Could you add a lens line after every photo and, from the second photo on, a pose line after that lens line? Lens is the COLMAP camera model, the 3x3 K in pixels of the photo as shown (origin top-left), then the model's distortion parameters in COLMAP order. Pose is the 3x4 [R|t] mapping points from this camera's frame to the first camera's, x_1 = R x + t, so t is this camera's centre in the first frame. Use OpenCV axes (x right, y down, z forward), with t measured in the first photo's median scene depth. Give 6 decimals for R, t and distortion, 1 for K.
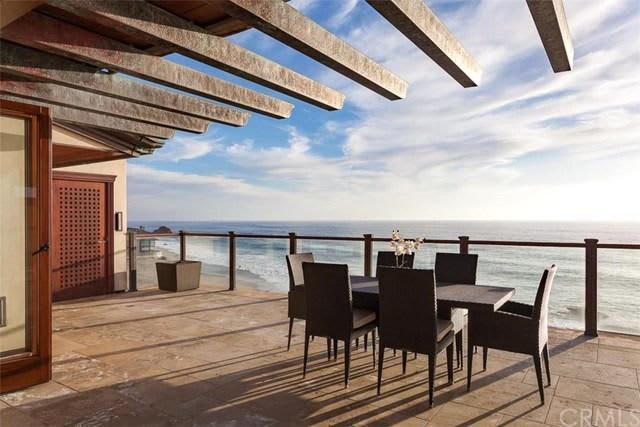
lens RADIAL K [[451.3, 0, 320.0], [0, 451.3, 213.5], [0, 0, 1]] dist [0.003774, 0.001435]
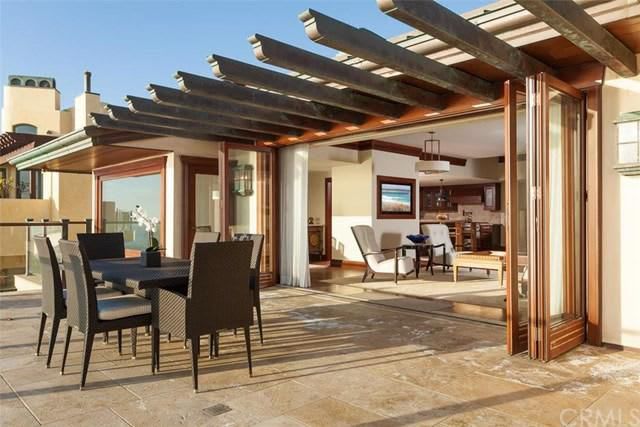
lens RADIAL K [[451.3, 0, 320.0], [0, 451.3, 213.5], [0, 0, 1]] dist [0.003774, 0.001435]
pose [[-0.980120, -0.001663, 0.198398, -0.332124], [-0.002252, 0.999994, -0.002744, 0.057544], [-0.198392, -0.003136, -0.980118, 1.764471]]
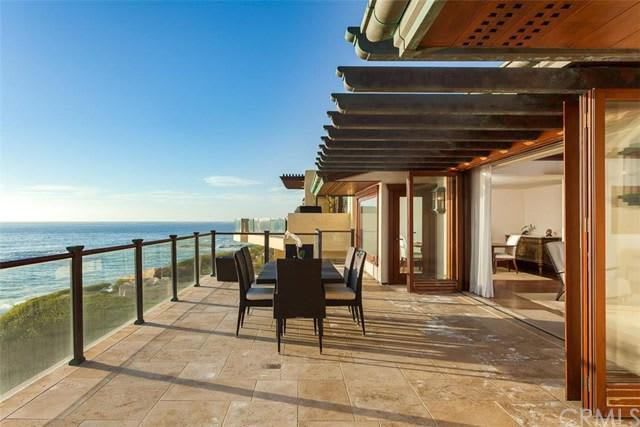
lens RADIAL K [[380.2, 0, 318.8], [0, 380.2, 221.7], [0, 0, 1]] dist [-0.002332, -0.000978]
pose [[-0.604132, -0.007441, 0.796850, -0.774563], [-0.003498, 0.999972, 0.006686, 0.009879], [-0.796877, 0.001252, -0.604140, 1.598197]]
